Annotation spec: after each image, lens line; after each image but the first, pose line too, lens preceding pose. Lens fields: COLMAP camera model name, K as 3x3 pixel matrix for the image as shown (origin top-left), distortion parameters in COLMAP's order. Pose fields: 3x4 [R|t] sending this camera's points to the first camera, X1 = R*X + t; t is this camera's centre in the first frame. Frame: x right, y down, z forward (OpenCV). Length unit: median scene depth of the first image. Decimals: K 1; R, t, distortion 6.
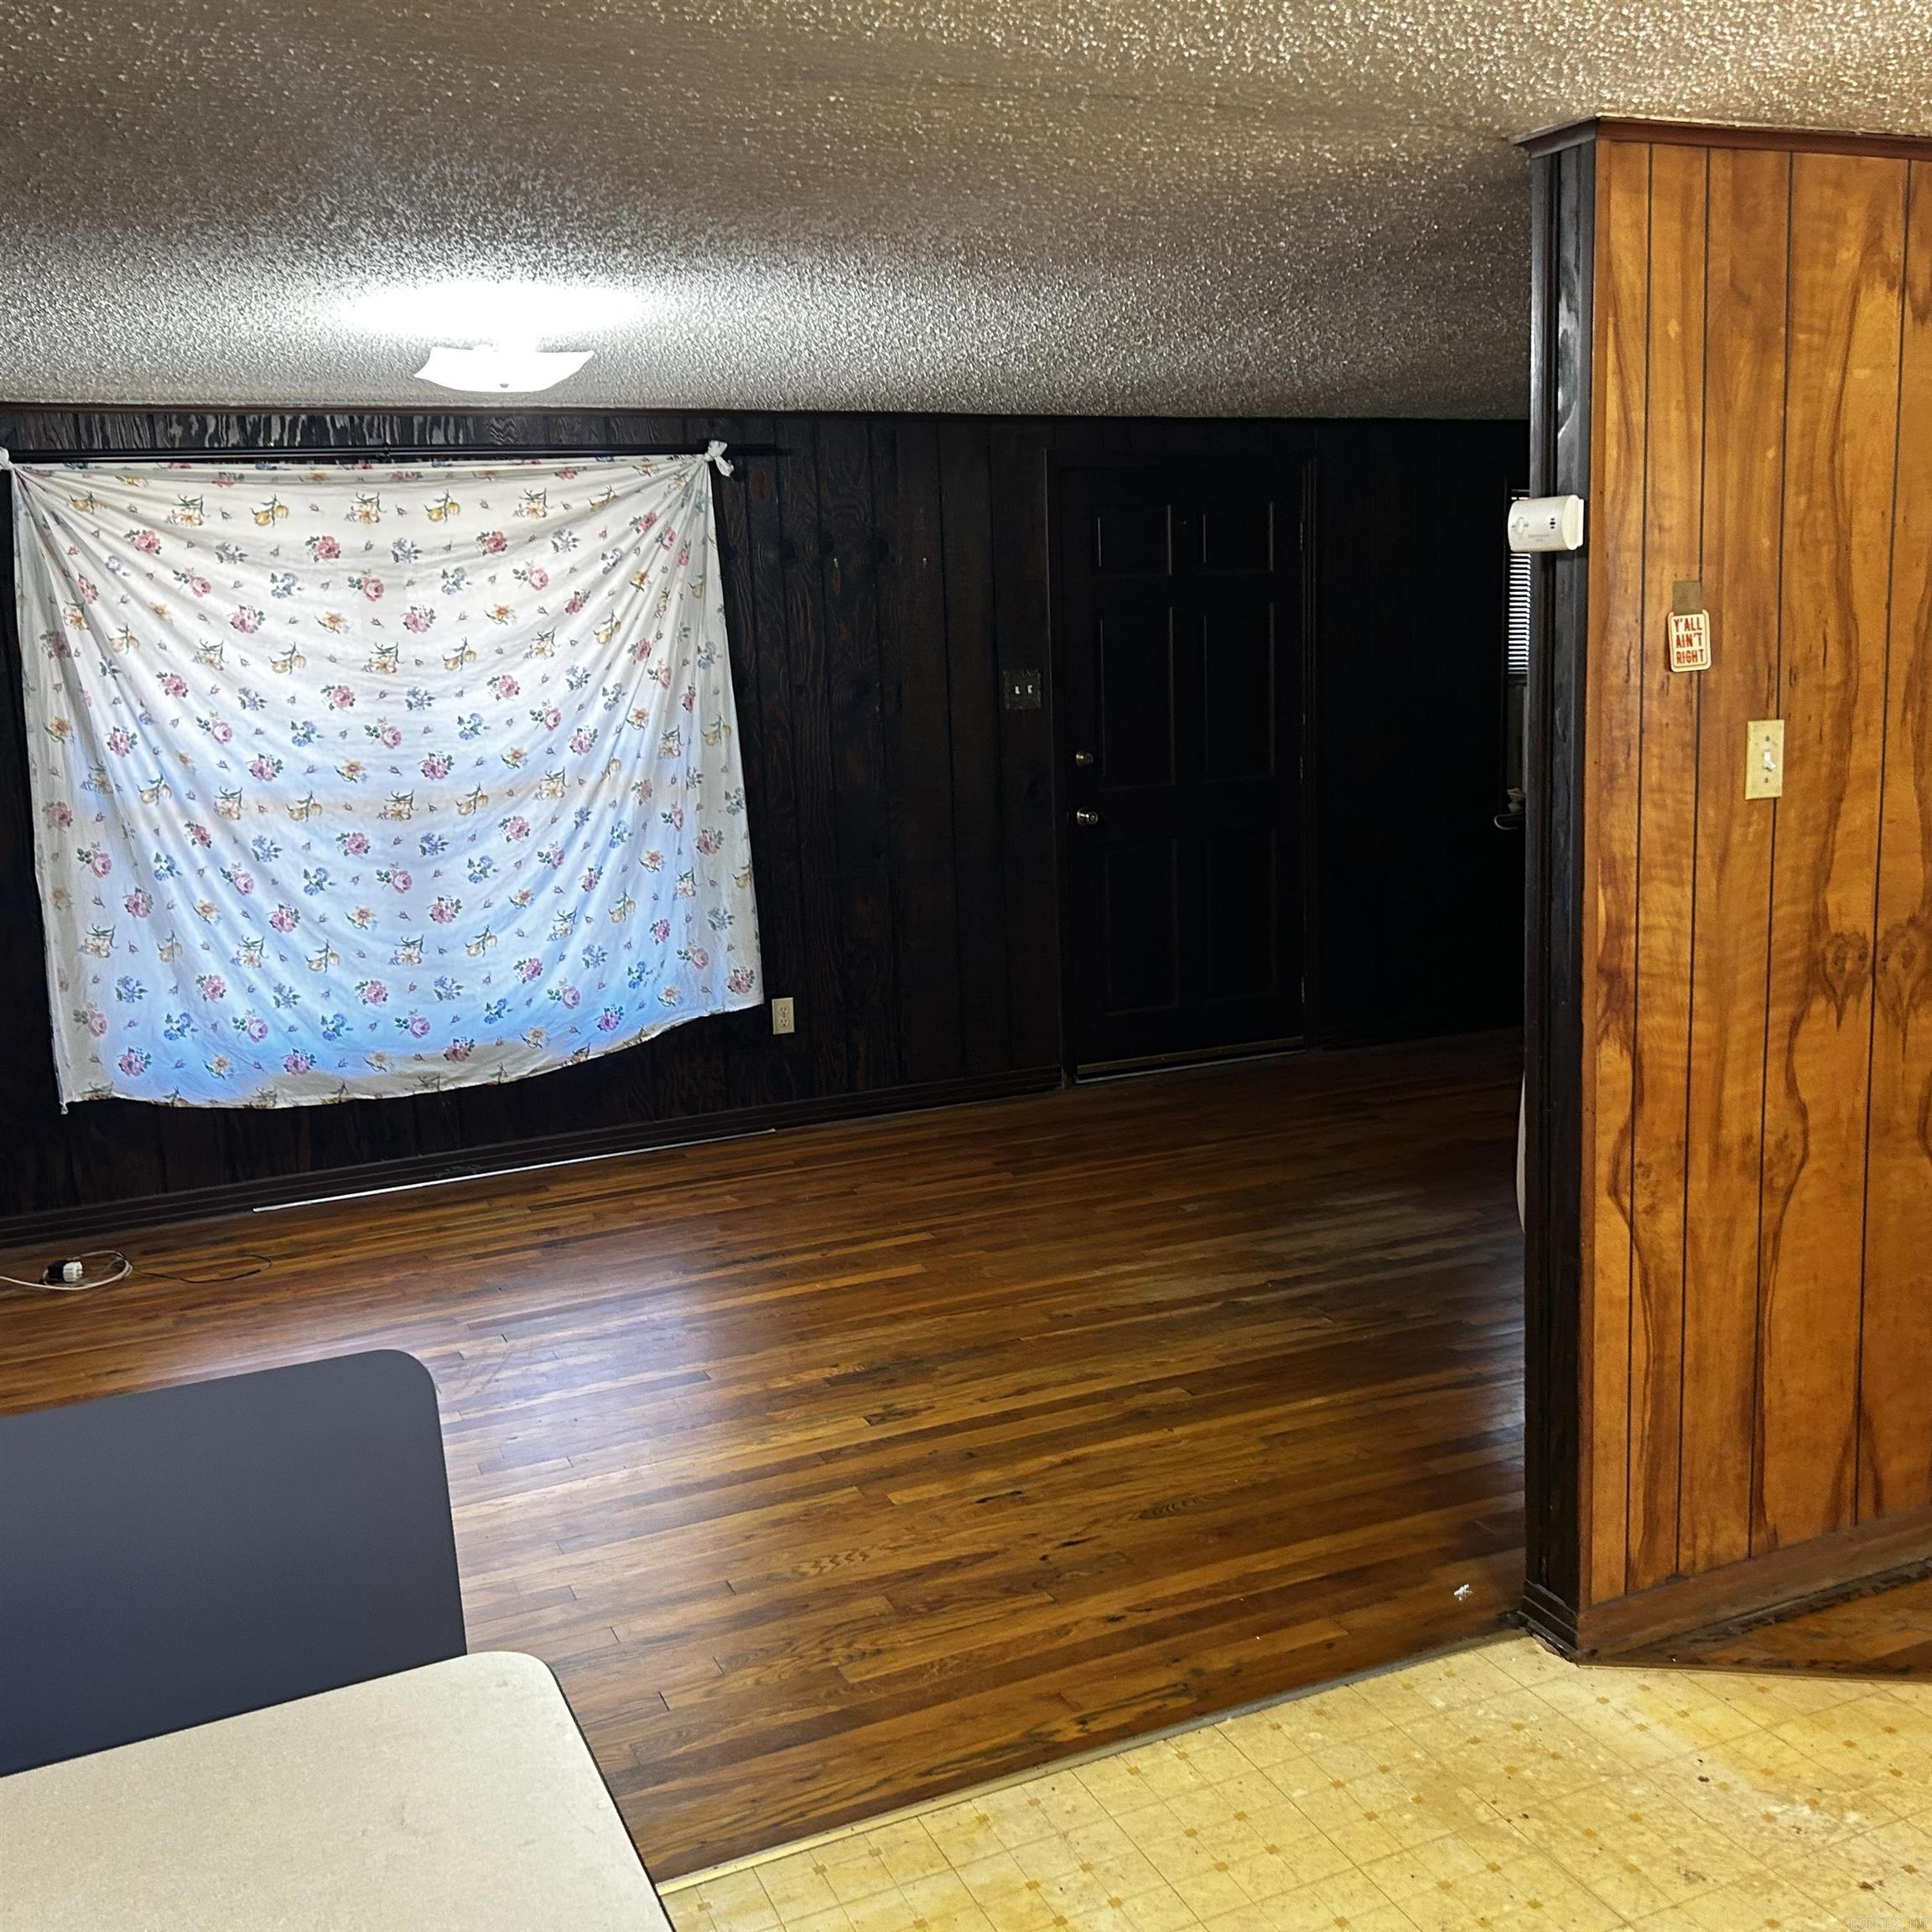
lens RADIAL K [[1973.5, 0, 965.3], [0, 1973.5, 965.4], [0, 0, 1]] dist [0.005072, 0.000000]
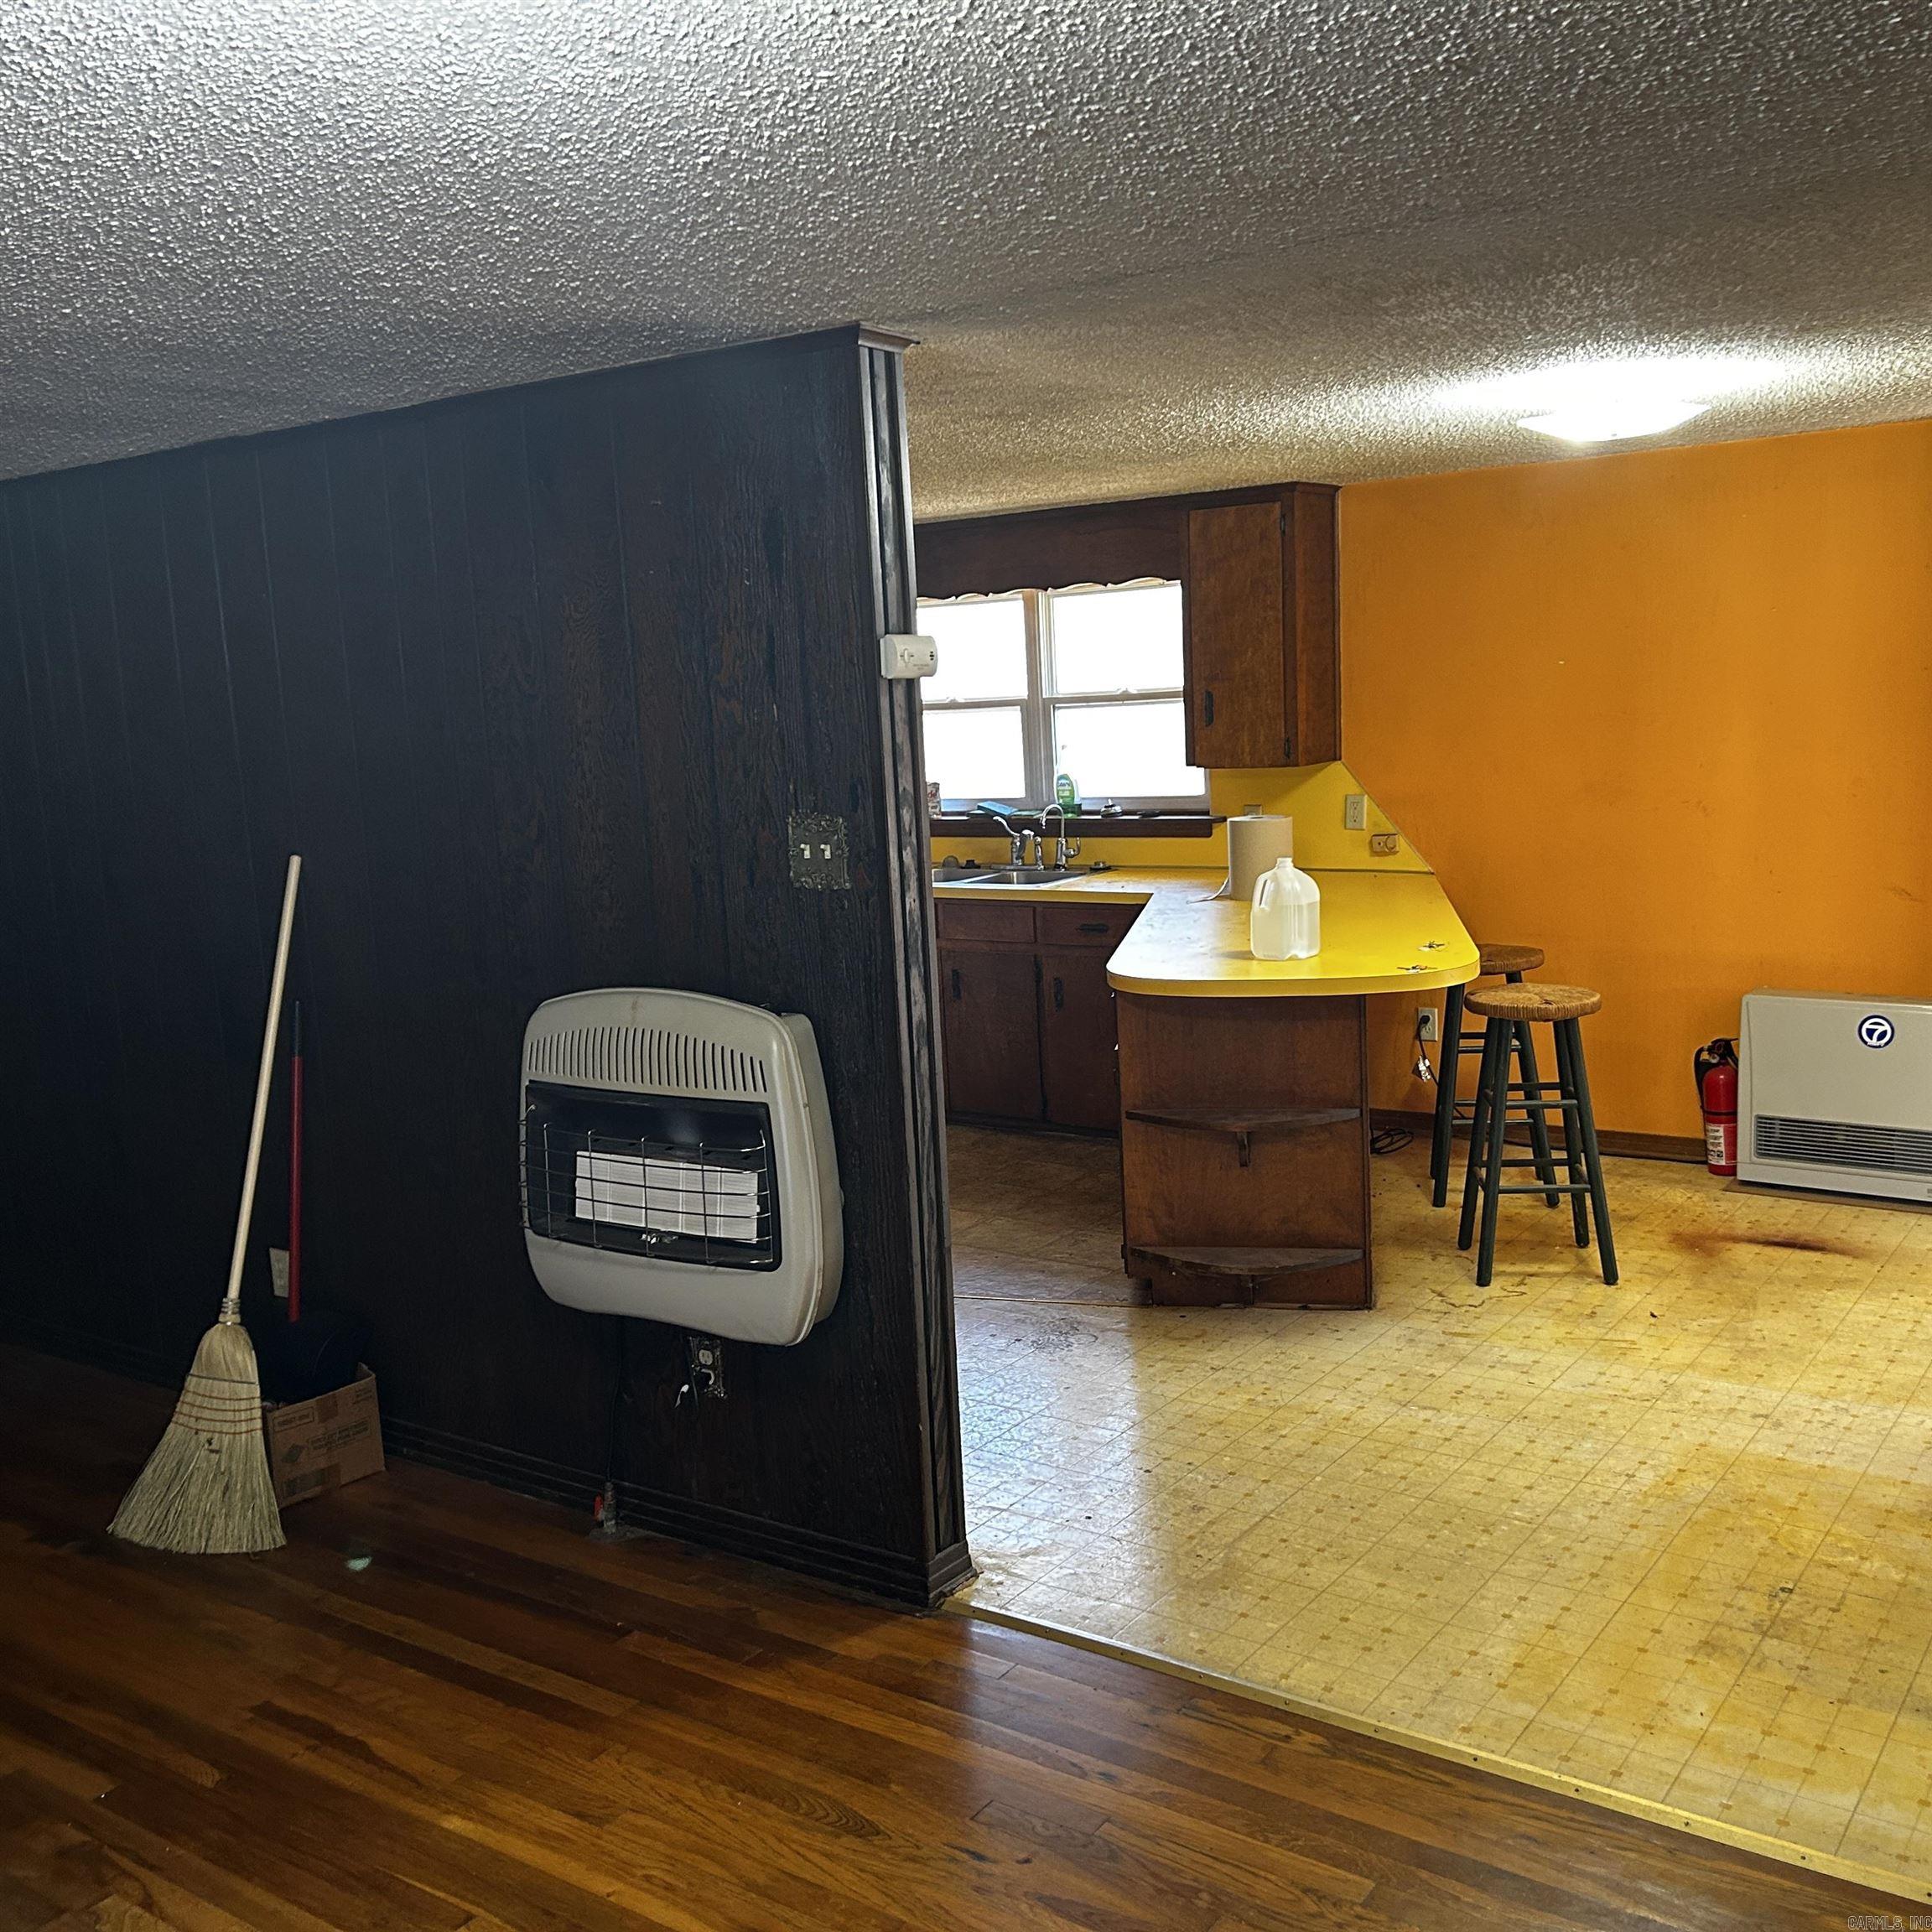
lens RADIAL K [[1973.5, 0, 966.9], [0, 1973.5, 967.1], [0, 0, 1]] dist [0.005072, 0.000000]
pose [[-0.502149, -0.056837, 0.862911, -0.651027], [0.221370, 0.956142, 0.191799, -0.223376], [-0.835967, 0.287335, -0.467544, 1.325956]]
